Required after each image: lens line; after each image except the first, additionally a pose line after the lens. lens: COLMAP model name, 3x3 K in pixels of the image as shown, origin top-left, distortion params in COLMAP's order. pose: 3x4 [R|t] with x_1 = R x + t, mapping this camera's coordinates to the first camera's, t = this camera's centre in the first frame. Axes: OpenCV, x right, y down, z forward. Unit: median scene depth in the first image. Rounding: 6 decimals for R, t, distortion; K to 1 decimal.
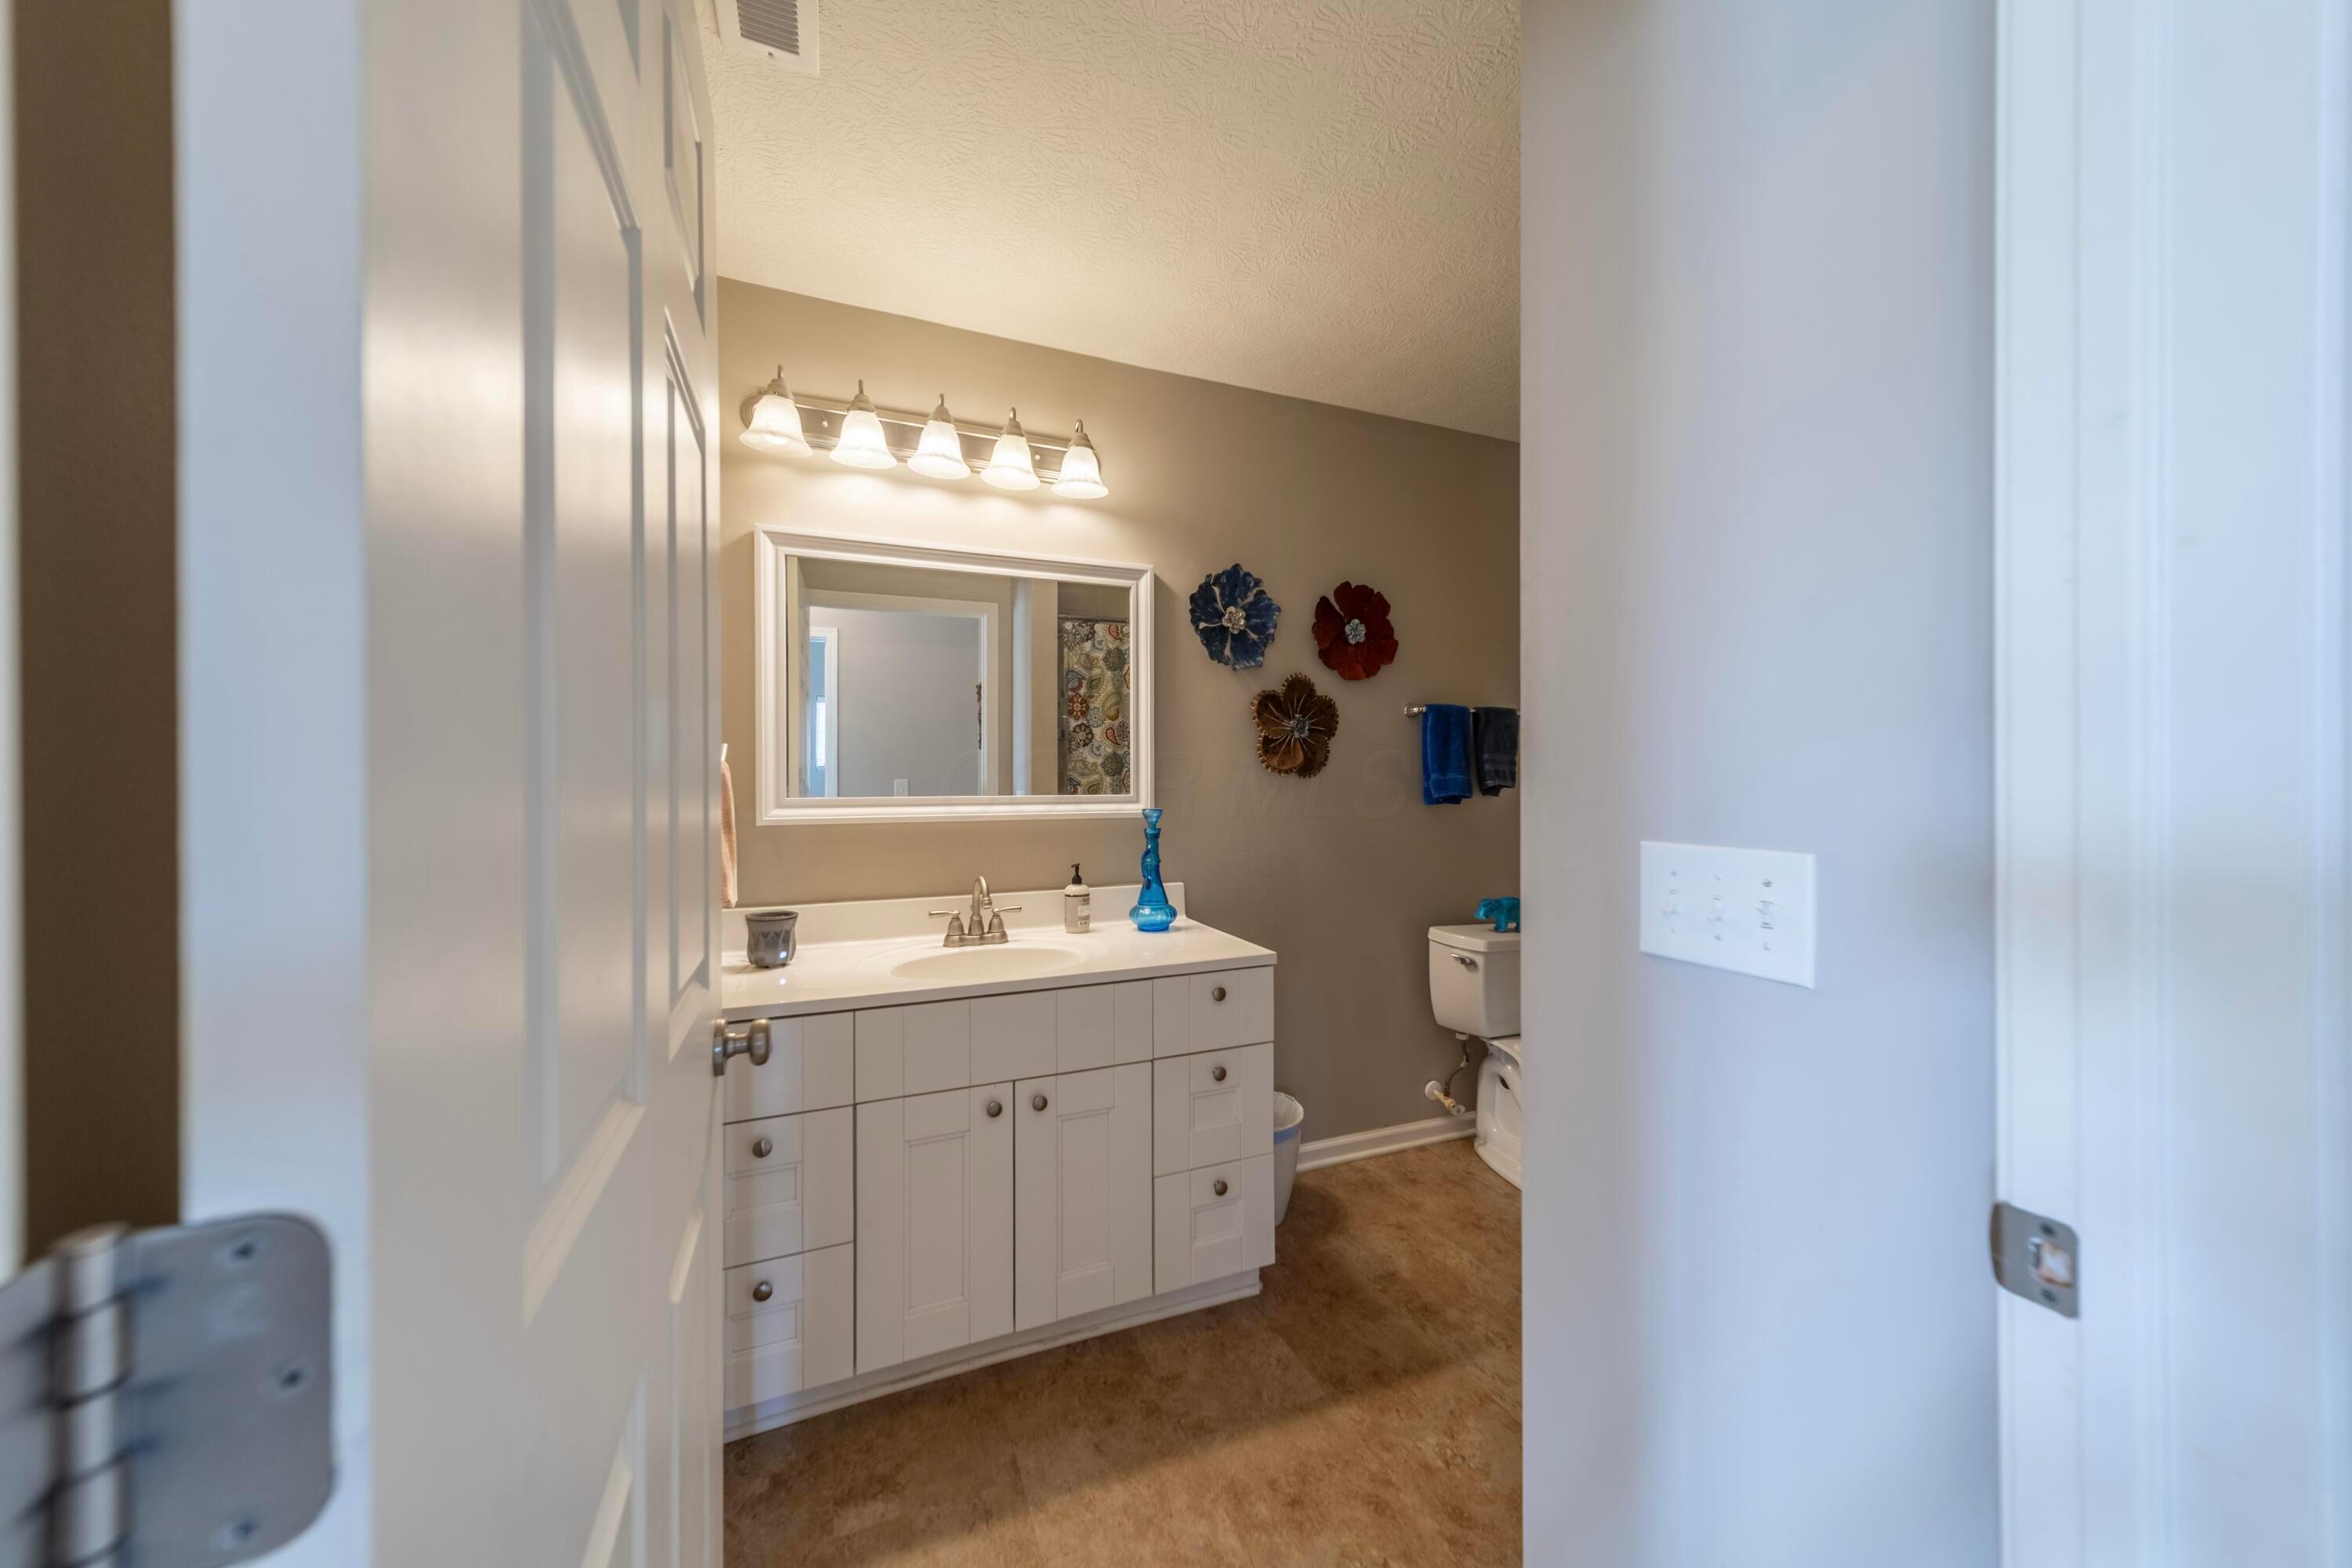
lens RADIAL K [[812.3, 0, 1178.4], [0, 812.3, 757.3], [0, 0, 1]] dist [0.002427, 0.000332]
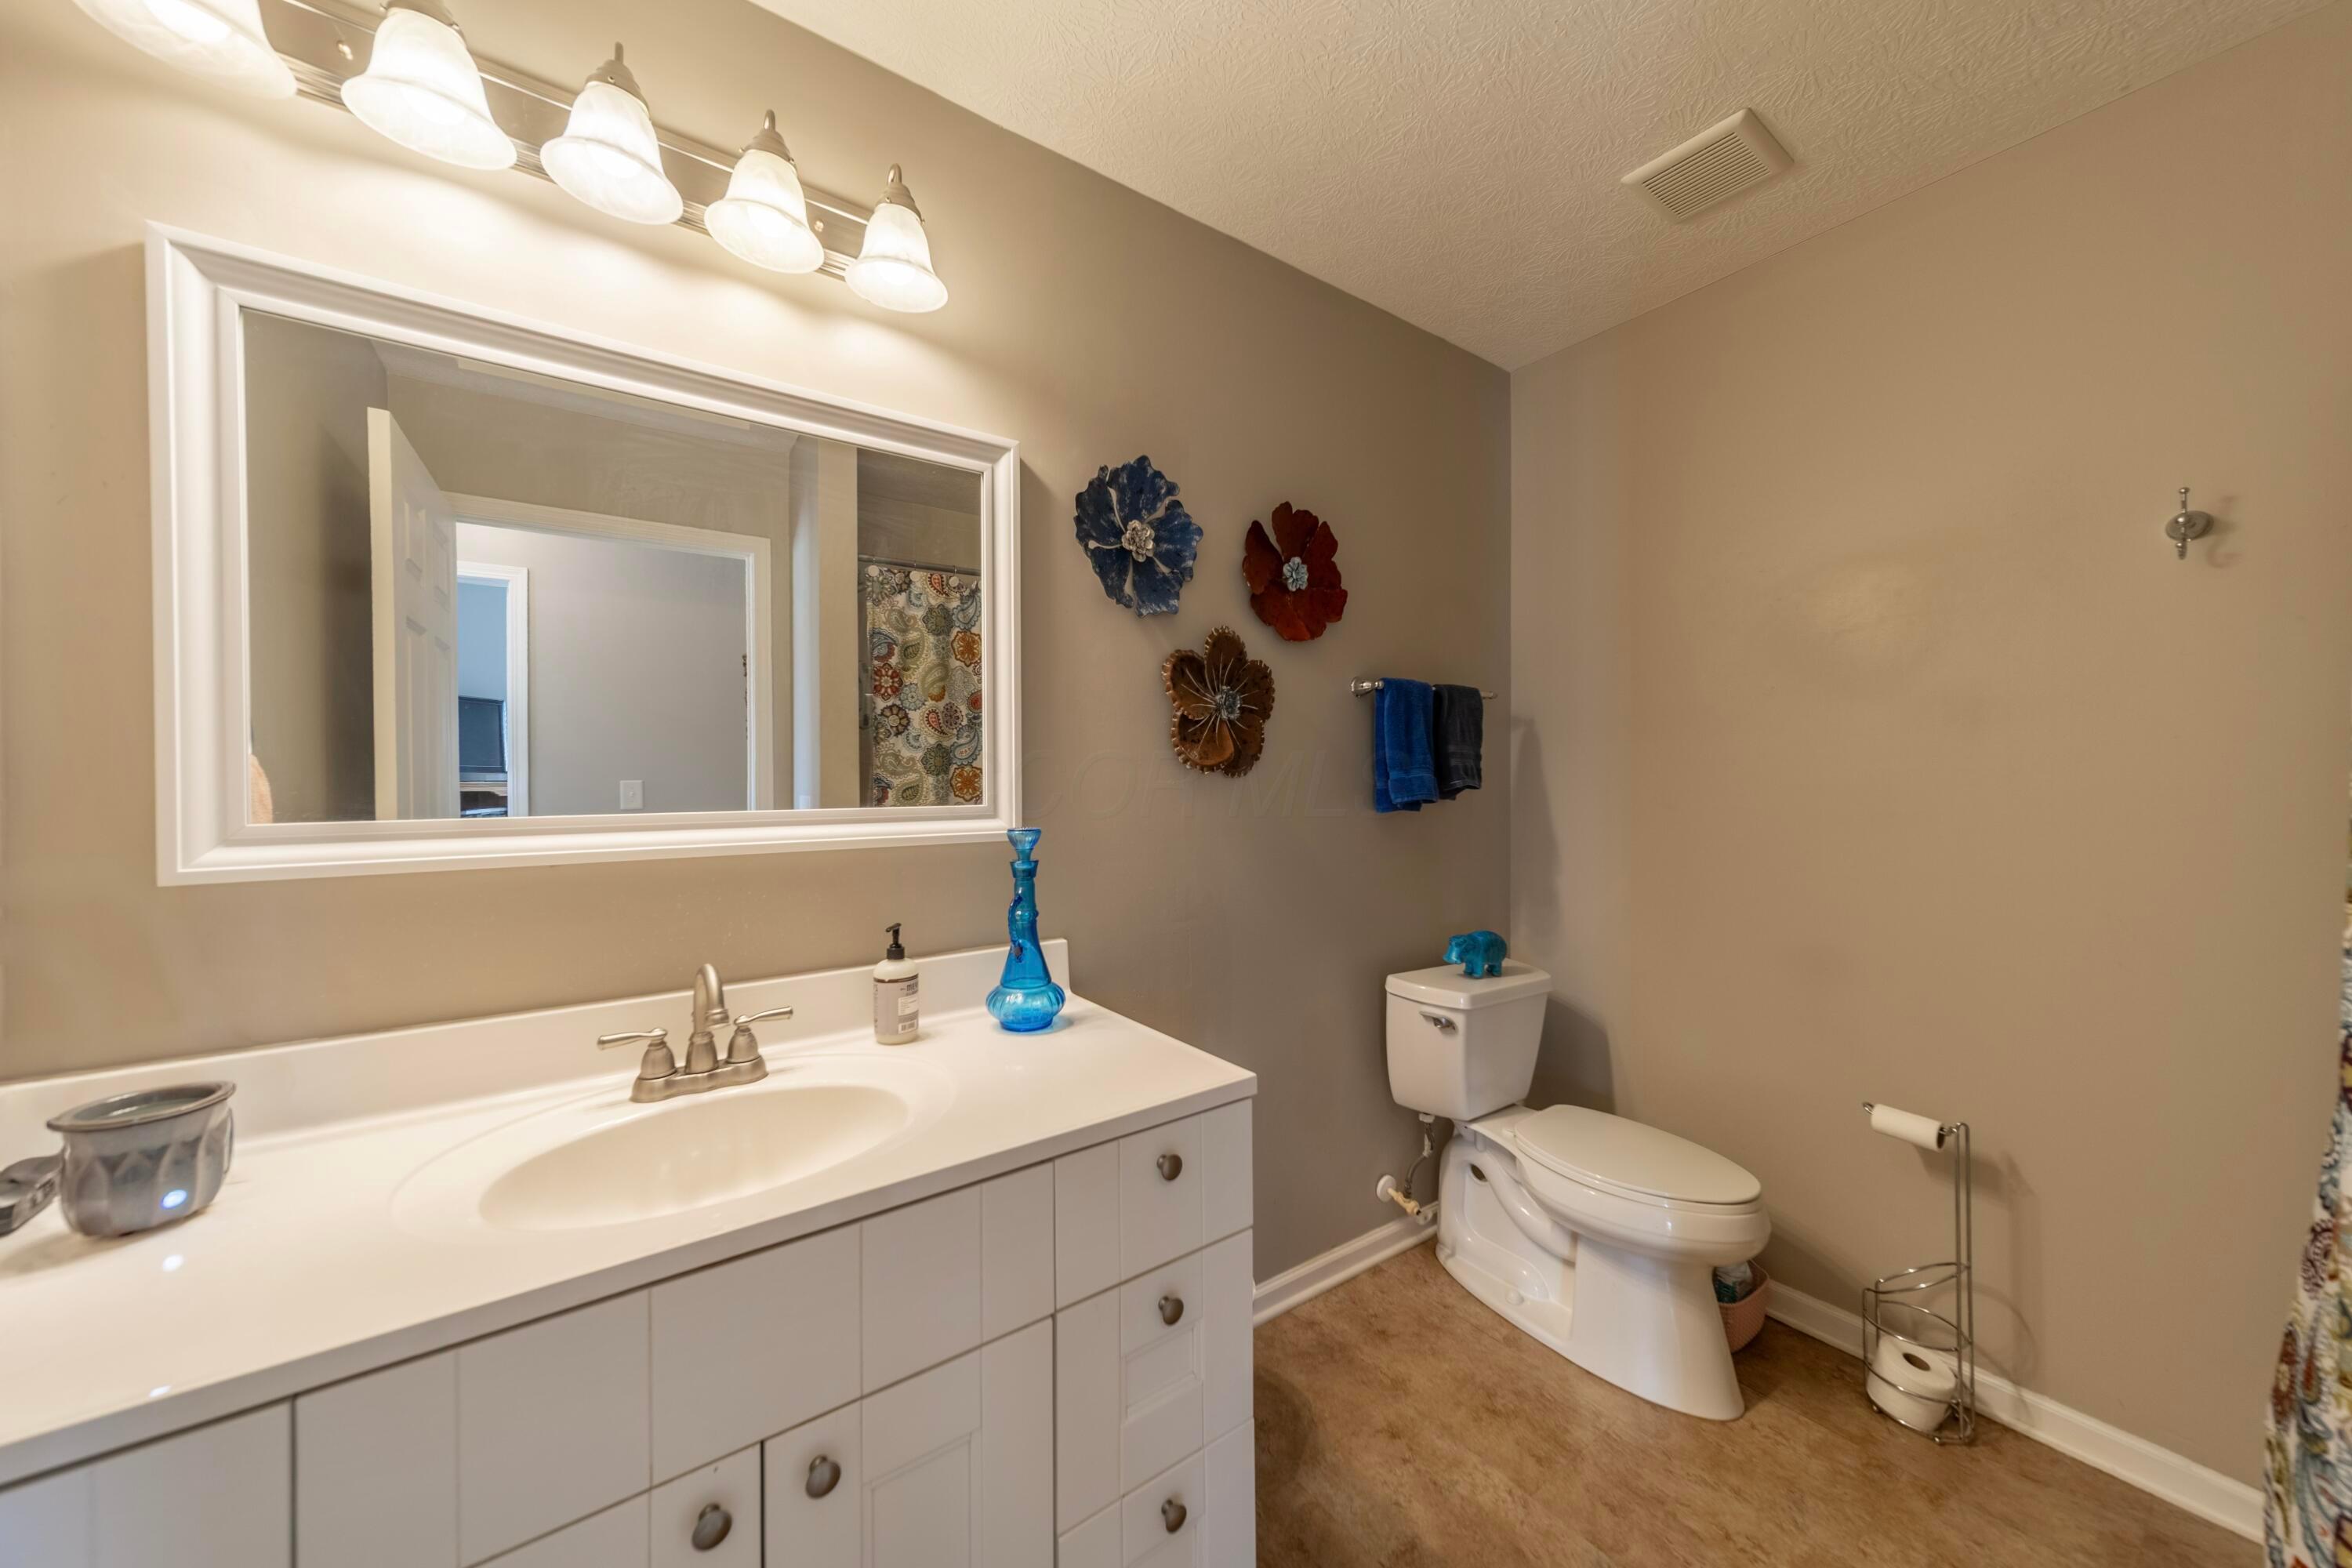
lens RADIAL K [[824.2, 0, 1177.5], [0, 824.2, 770.4], [0, 0, 1]] dist [0.005696, 0.000039]
pose [[0.975429, -0.001814, 0.220309, -0.049906], [-0.002119, 0.999843, 0.017614, 0.007346], [-0.220306, -0.017648, 0.975271, 0.327337]]
